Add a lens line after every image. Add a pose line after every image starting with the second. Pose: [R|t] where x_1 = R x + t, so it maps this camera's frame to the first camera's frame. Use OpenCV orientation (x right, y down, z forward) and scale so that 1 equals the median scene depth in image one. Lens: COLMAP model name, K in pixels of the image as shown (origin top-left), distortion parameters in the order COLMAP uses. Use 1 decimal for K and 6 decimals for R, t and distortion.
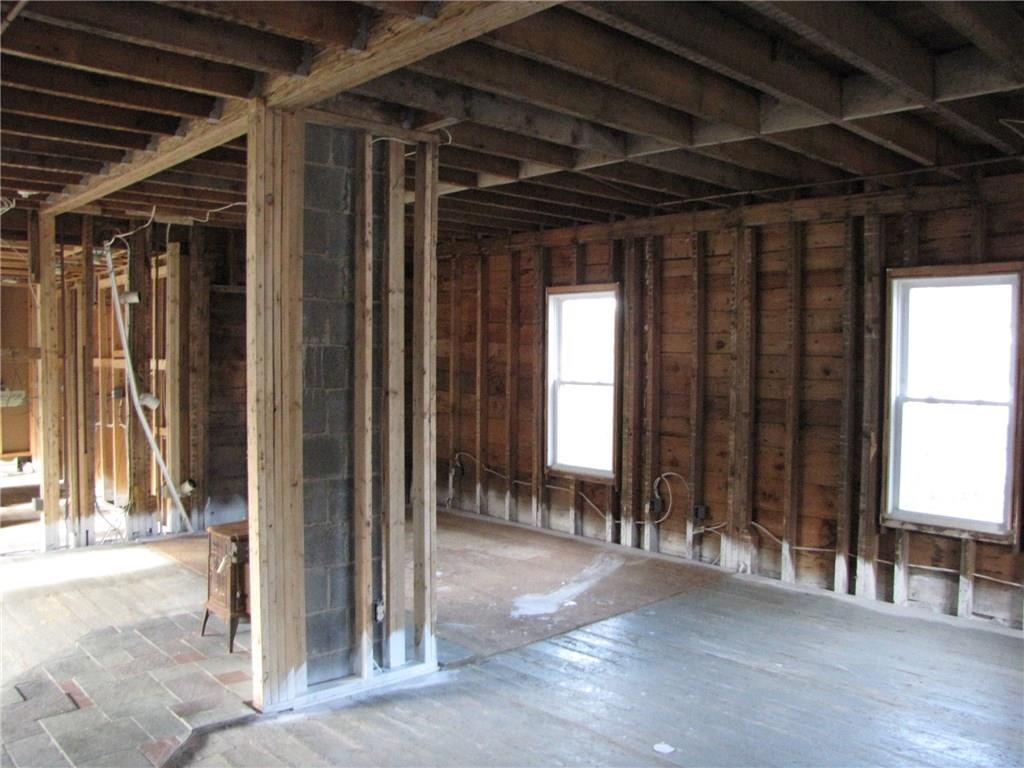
lens RADIAL K [[860.9, 0, 519.3], [0, 860.9, 386.8], [0, 0, 1]] dist [-0.183477, 0.162752]
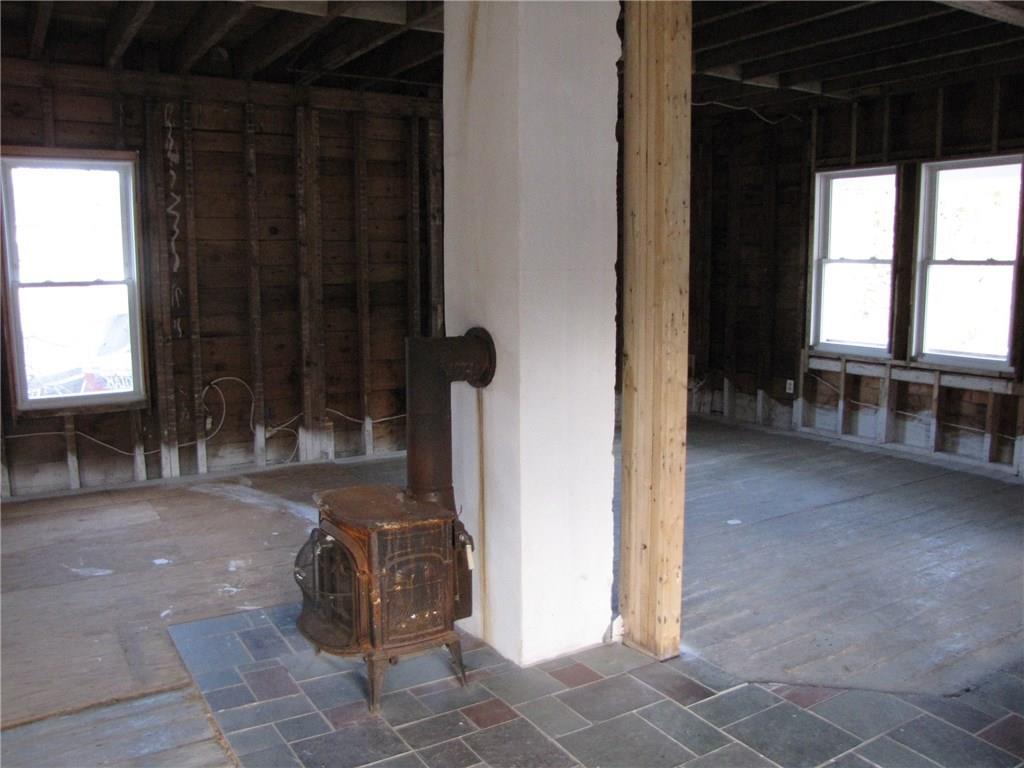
lens RADIAL K [[860.9, 0, 519.3], [0, 860.9, 386.8], [0, 0, 1]] dist [-0.183477, 0.162752]
pose [[0.194114, -0.153554, 0.968886, -0.655608], [0.045350, 0.988022, 0.147501, -0.004709], [-0.979930, 0.015307, 0.198753, 0.574442]]
